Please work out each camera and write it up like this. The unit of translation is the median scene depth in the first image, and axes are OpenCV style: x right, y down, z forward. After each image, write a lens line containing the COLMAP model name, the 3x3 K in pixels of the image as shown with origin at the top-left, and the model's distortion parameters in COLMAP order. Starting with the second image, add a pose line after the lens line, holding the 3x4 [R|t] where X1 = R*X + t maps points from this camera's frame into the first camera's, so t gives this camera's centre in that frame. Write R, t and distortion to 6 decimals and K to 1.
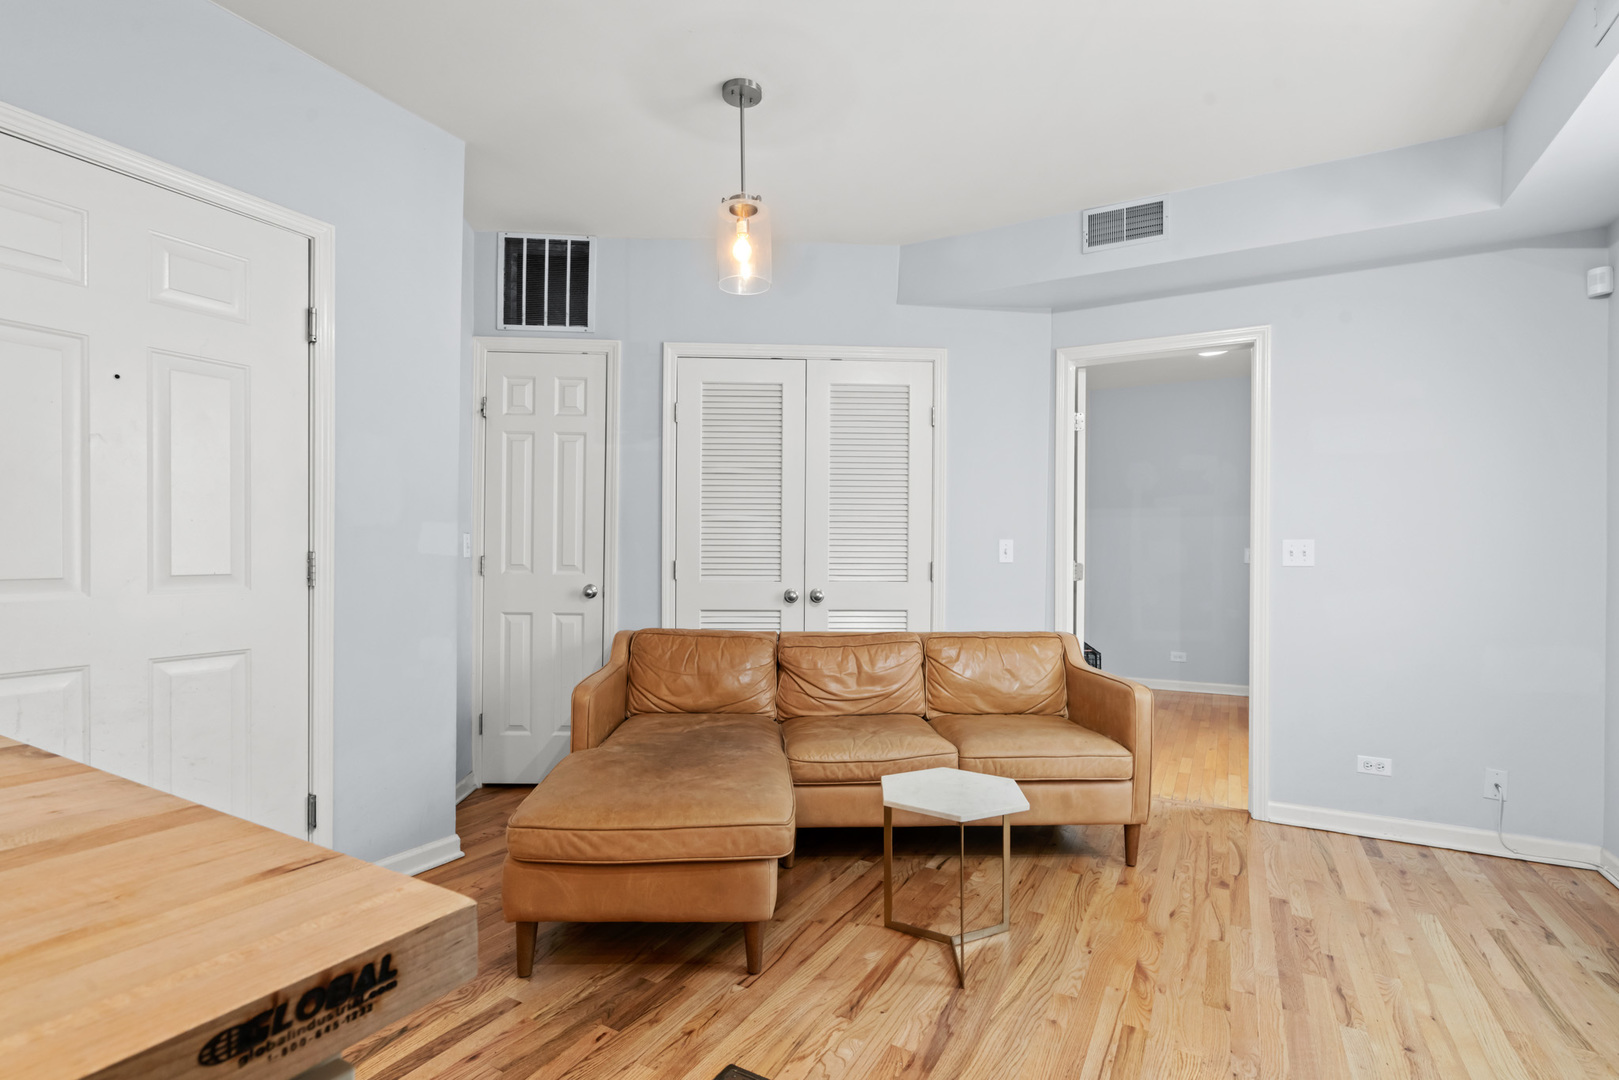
lens RADIAL K [[771.2, 0, 808.4], [0, 771.2, 546.8], [0, 0, 1]] dist [-0.000273, 0.000670]
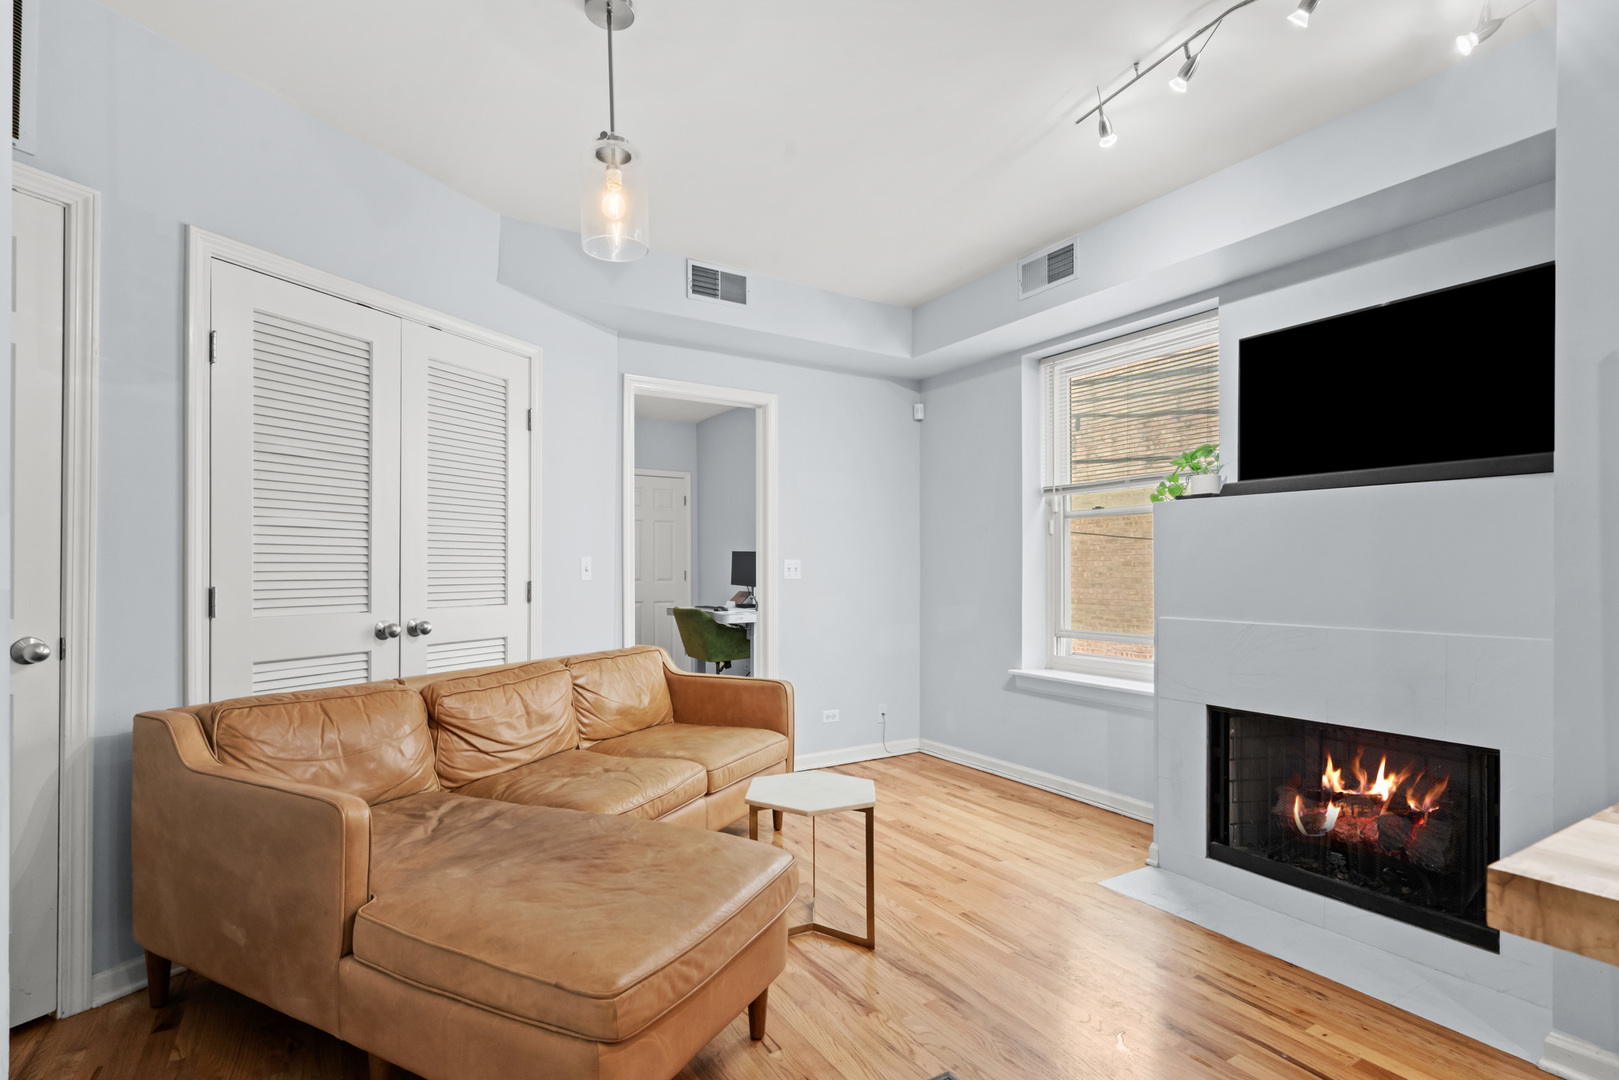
lens RADIAL K [[775.8, 0, 787.5], [0, 775.8, 564.3], [0, 0, 1]] dist [-0.003135, 0.000662]
pose [[0.498909, -0.001045, 0.866654, -0.532352], [-0.005858, 0.999972, 0.004578, -0.006935], [-0.866634, -0.007361, 0.498889, 0.324711]]
